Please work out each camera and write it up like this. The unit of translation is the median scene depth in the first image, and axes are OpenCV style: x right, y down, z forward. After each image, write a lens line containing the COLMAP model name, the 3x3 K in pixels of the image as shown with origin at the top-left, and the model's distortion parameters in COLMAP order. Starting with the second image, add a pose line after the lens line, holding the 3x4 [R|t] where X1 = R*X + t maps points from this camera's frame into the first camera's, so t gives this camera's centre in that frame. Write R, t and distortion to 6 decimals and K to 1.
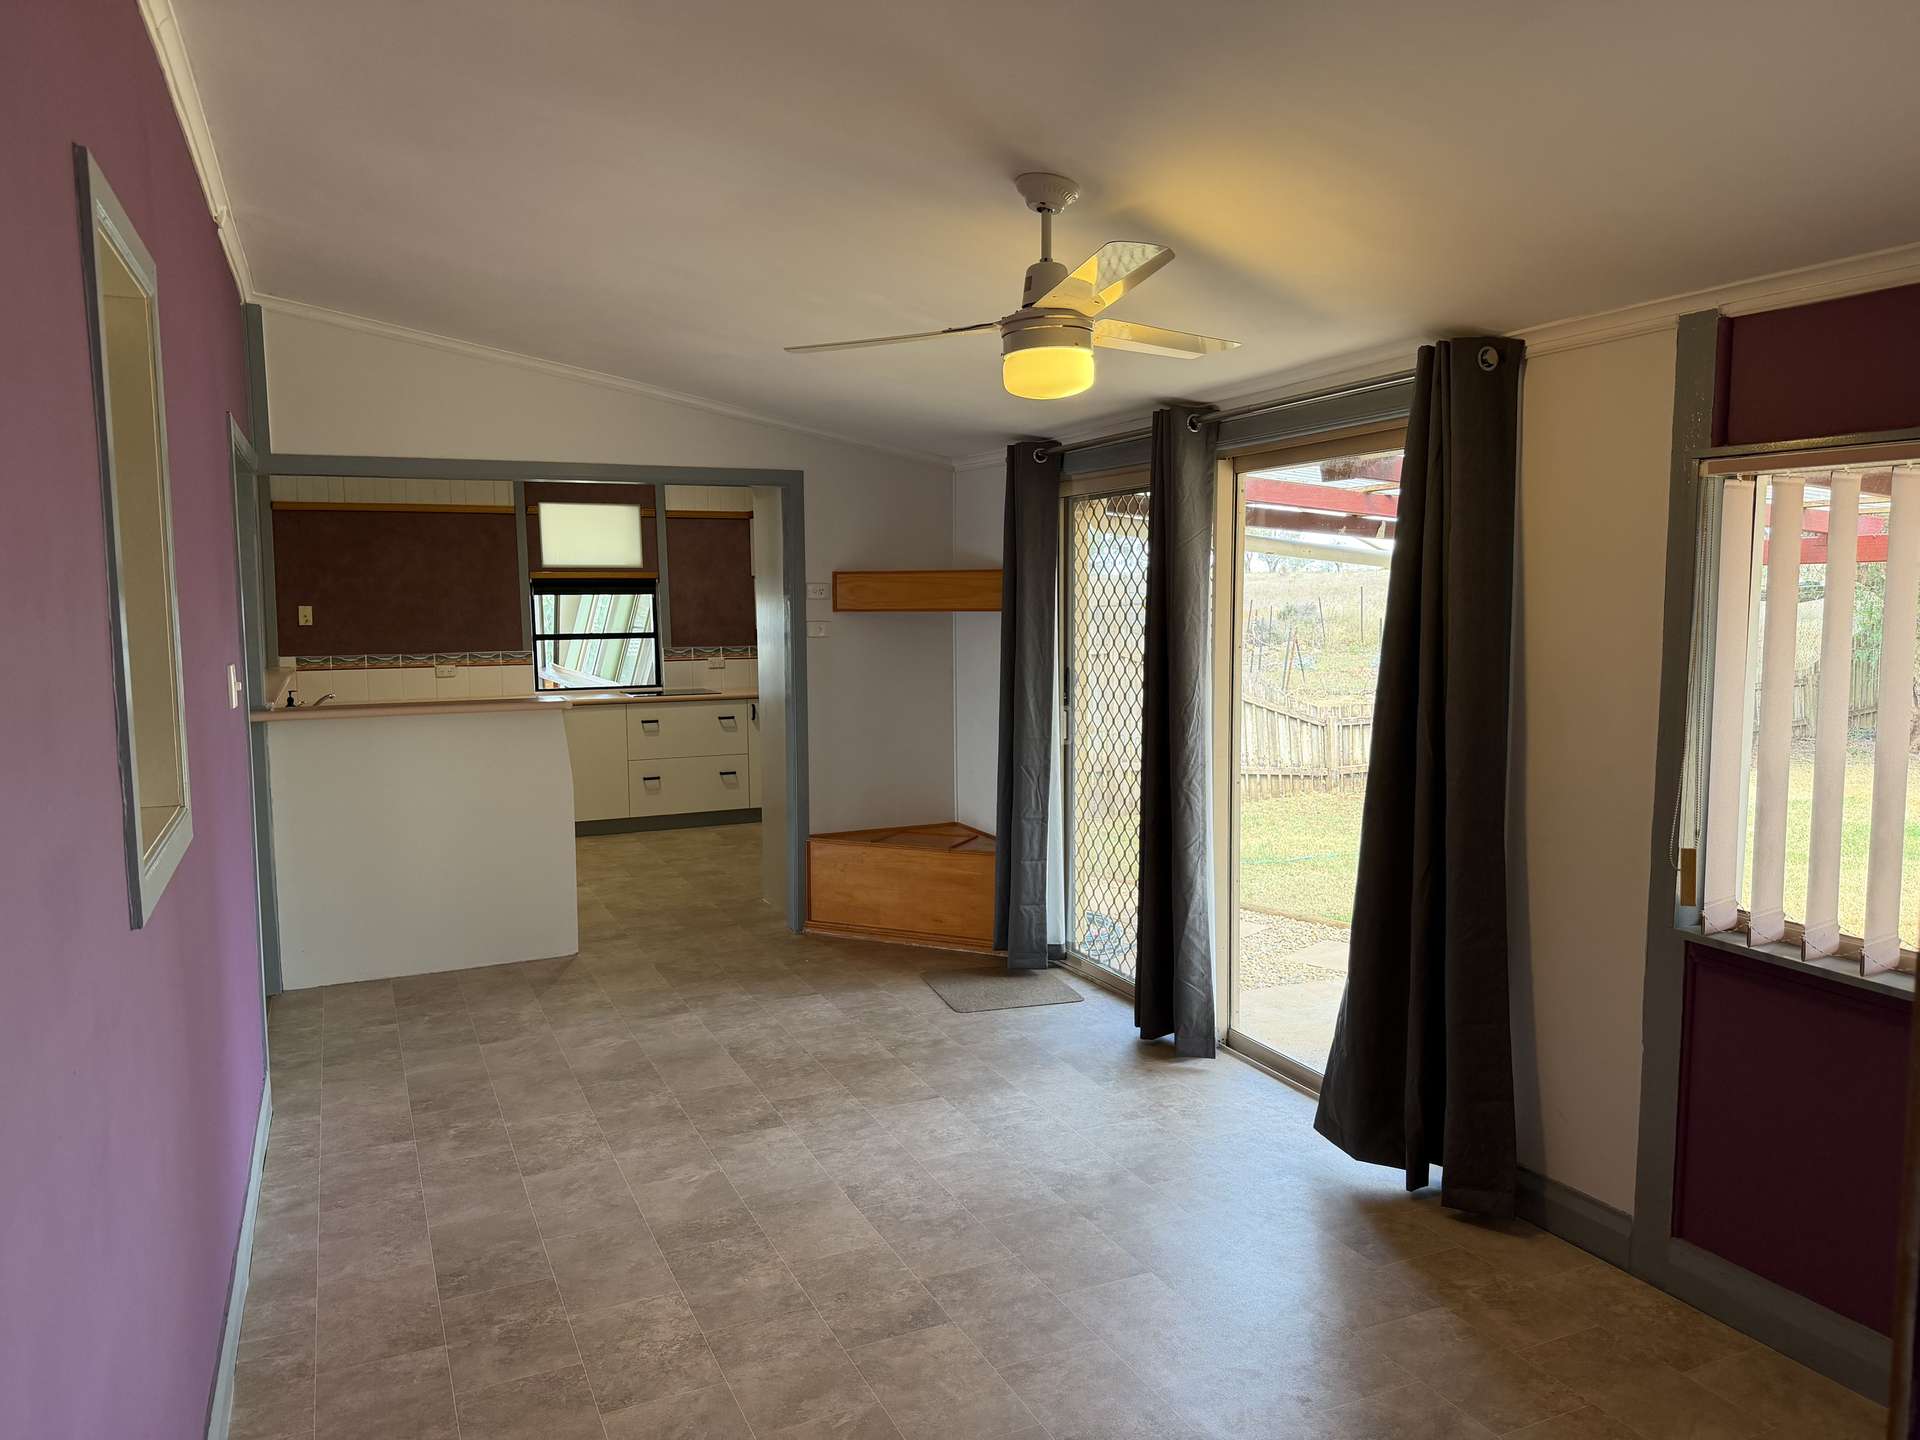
lens RADIAL K [[1377.8, 0, 1068.8], [0, 1377.8, 719.8], [0, 0, 1]] dist [0.101848, -0.302789]
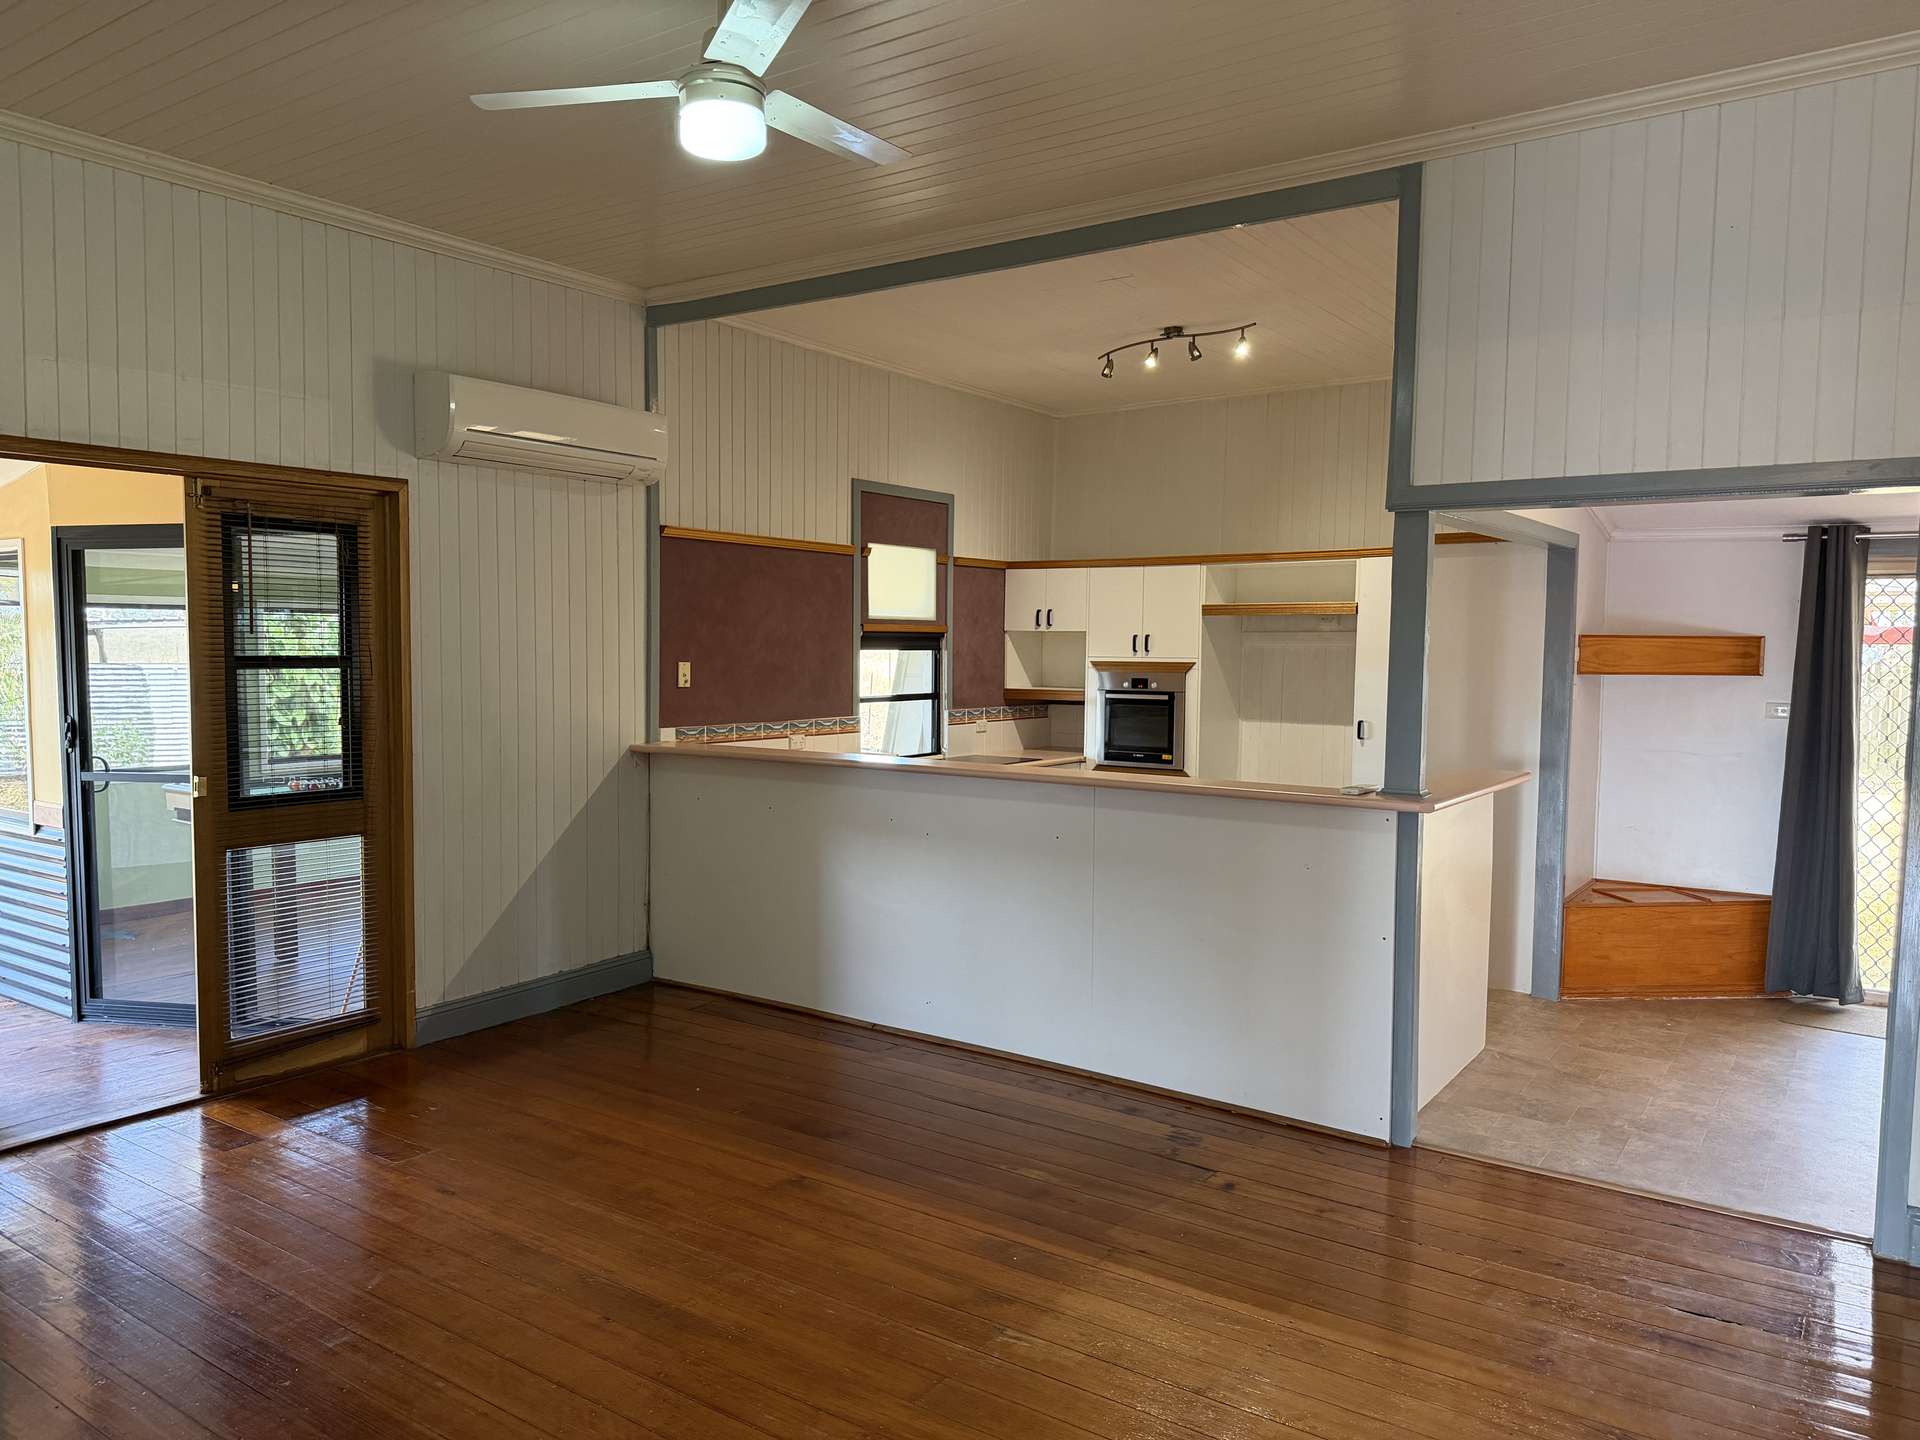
lens RADIAL K [[1338.7, 0, 960.0], [0, 1338.7, 720.0], [0, 0, 1]] dist [0.007211, 0.000995]
pose [[0.897152, -0.021055, 0.441220, -0.673636], [0.040947, 0.998527, -0.035610, -0.015481], [-0.439820, 0.050014, 0.896692, 0.238258]]
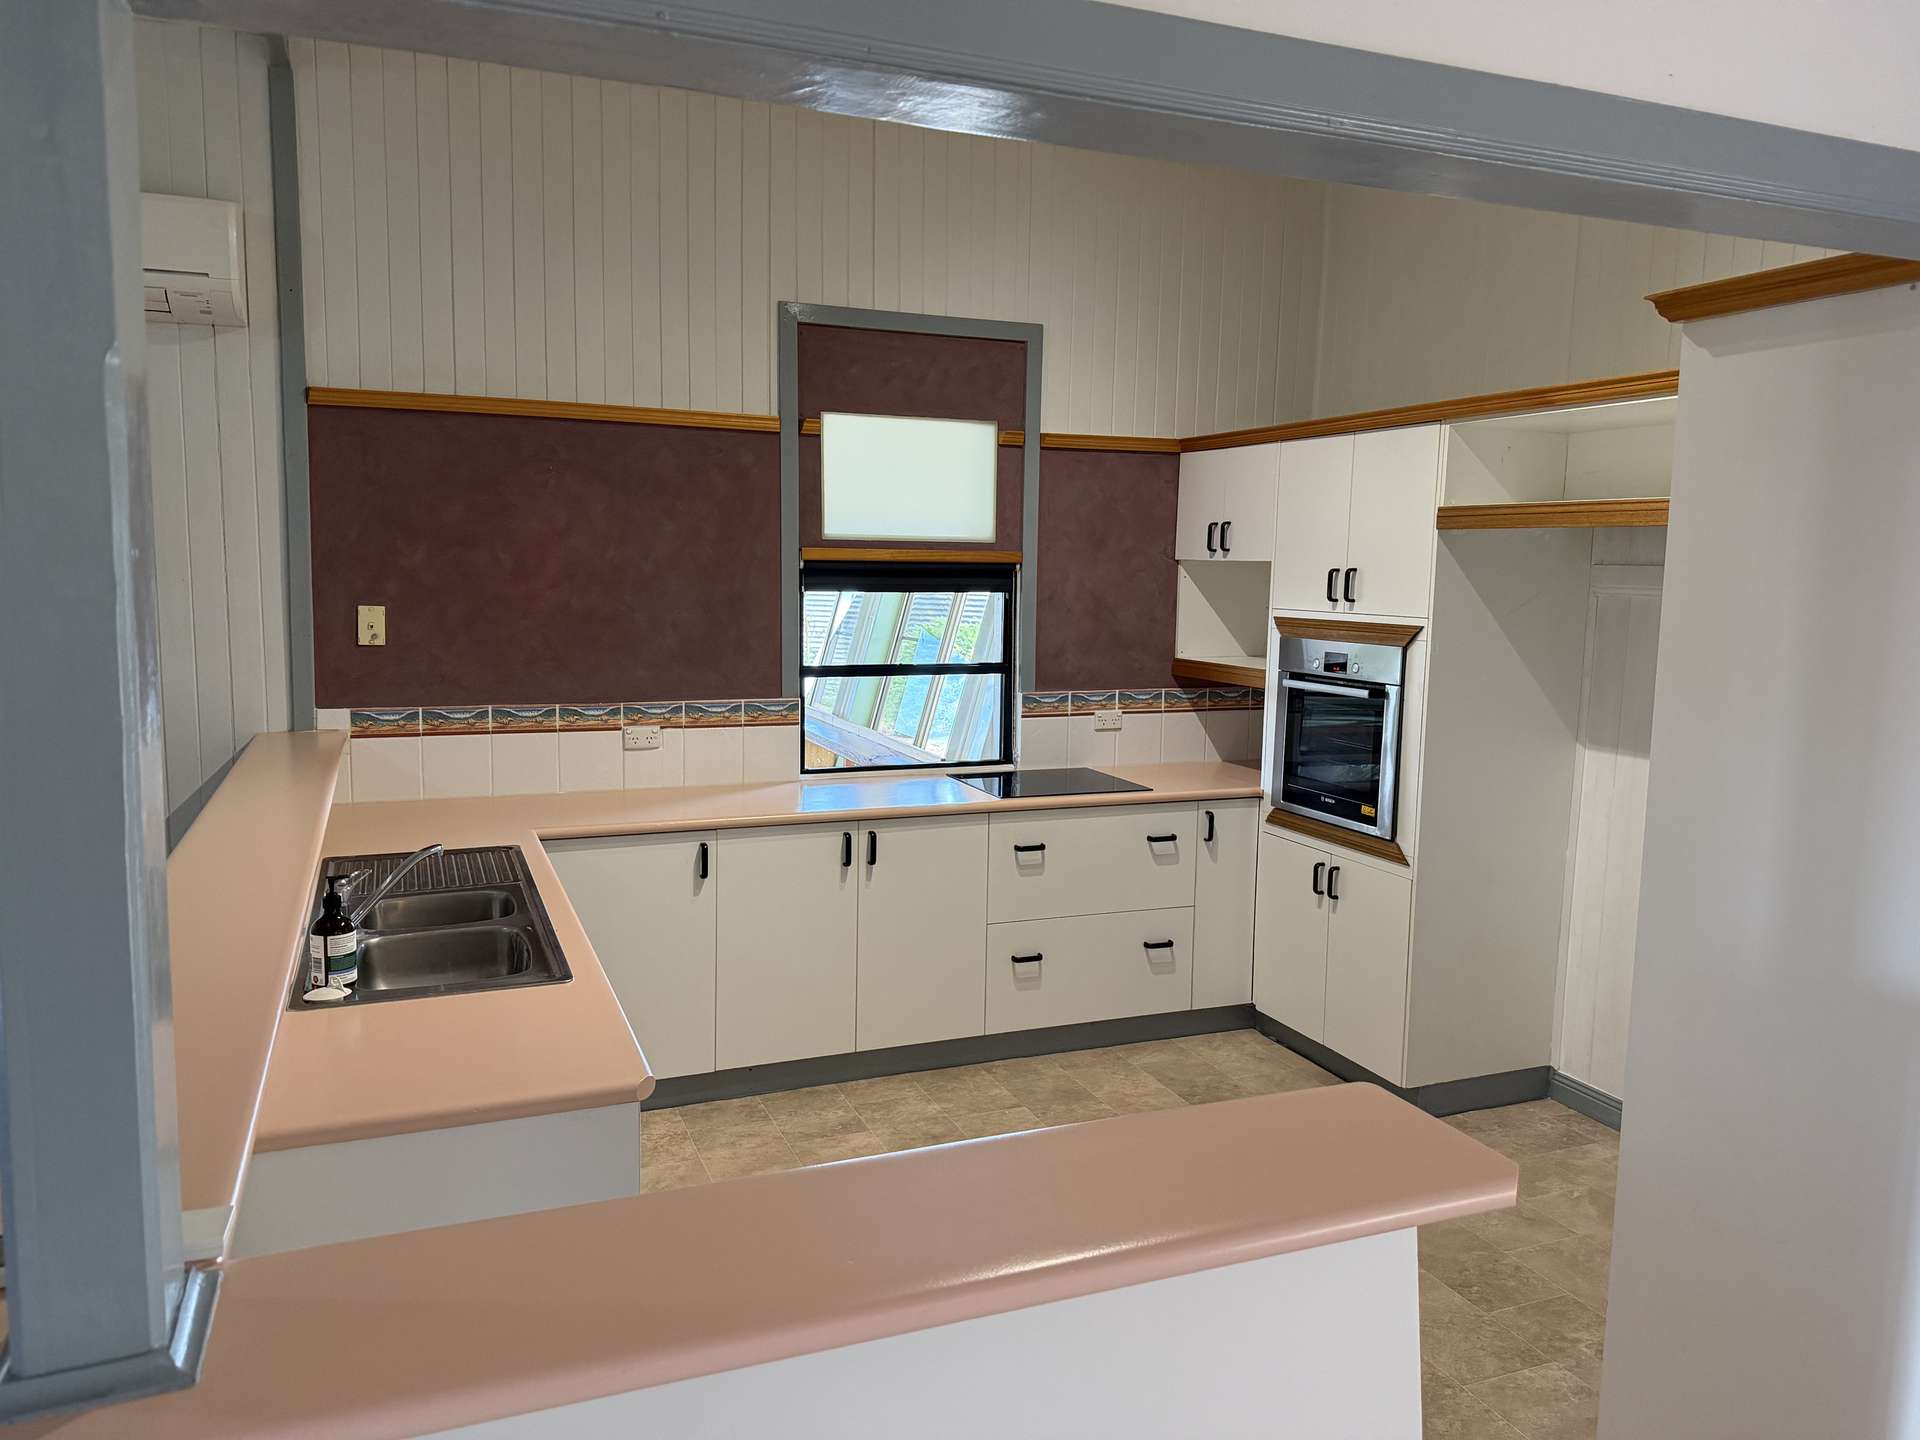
lens RADIAL K [[1338.7, 0, 960.0], [0, 1338.7, 720.0], [0, 0, 1]] dist [0.007211, 0.000995]
pose [[0.993140, 0.026851, -0.113804, -0.263116], [-0.025674, 0.999601, 0.011798, -0.047797], [0.114076, -0.008796, 0.993433, 0.499051]]
